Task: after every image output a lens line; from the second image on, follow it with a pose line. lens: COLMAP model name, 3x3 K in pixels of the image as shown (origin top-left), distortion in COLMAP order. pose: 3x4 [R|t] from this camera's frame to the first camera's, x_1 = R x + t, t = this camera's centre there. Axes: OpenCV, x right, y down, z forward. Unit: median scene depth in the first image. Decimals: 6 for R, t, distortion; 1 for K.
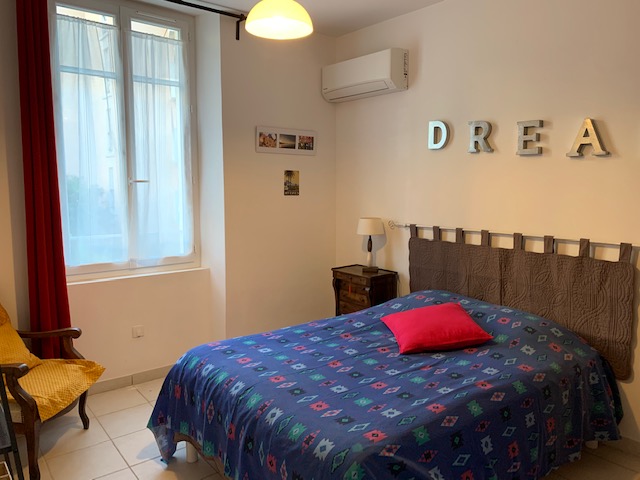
lens RADIAL K [[489.8, 0, 318.7], [0, 489.8, 240.7], [0, 0, 1]] dist [0.030109, -0.029637]
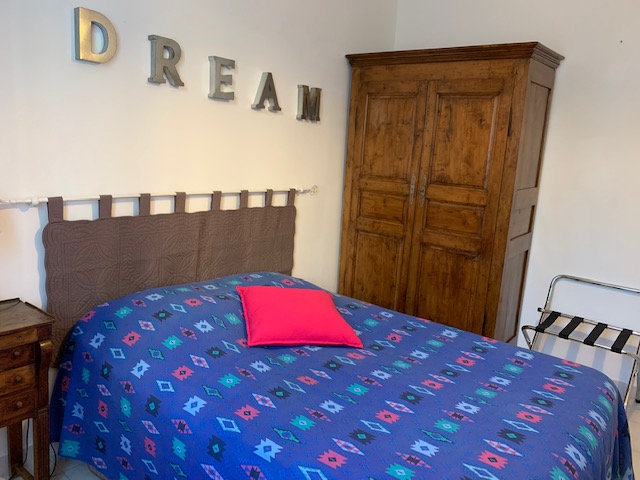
lens RADIAL K [[489.8, 0, 318.2], [0, 489.8, 237.9], [0, 0, 1]] dist [0.030109, -0.029637]
pose [[-0.206265, -0.176959, 0.962362, -0.438926], [0.075445, 0.977707, 0.195951, -0.083853], [-0.975583, 0.113023, -0.188316, 0.945249]]
